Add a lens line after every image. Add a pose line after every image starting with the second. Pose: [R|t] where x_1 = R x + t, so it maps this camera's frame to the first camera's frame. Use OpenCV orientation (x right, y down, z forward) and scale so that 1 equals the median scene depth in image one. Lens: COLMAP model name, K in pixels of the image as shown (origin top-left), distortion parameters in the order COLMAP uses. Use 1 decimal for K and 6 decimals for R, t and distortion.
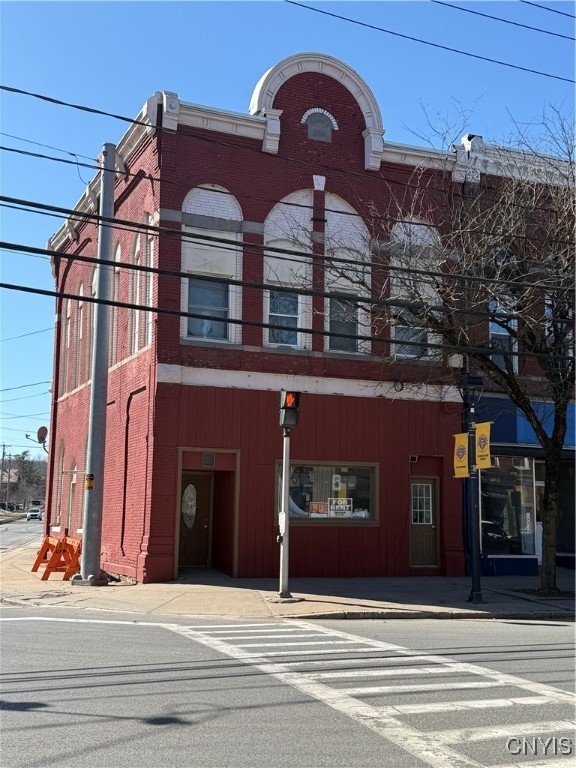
lens RADIAL K [[963.9, 0, 283.4], [0, 963.9, 390.7], [0, 0, 1]] dist [0.206053, -0.476730]
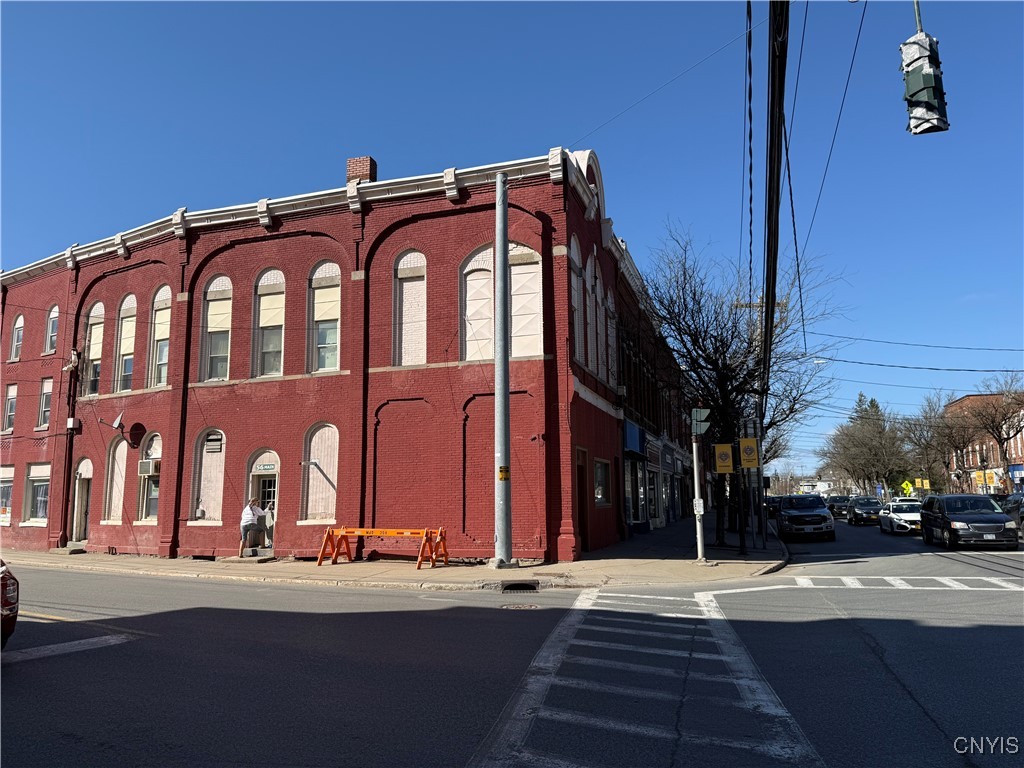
lens RADIAL K [[723.4, 0, 511.8], [0, 723.4, 391.8], [0, 0, 1]] dist [0.072593, -0.087649]
pose [[0.675961, 0.087520, 0.731722, -0.882816], [-0.072452, 0.996005, -0.052200, 0.047805], [-0.733367, -0.017730, 0.679602, 0.494047]]
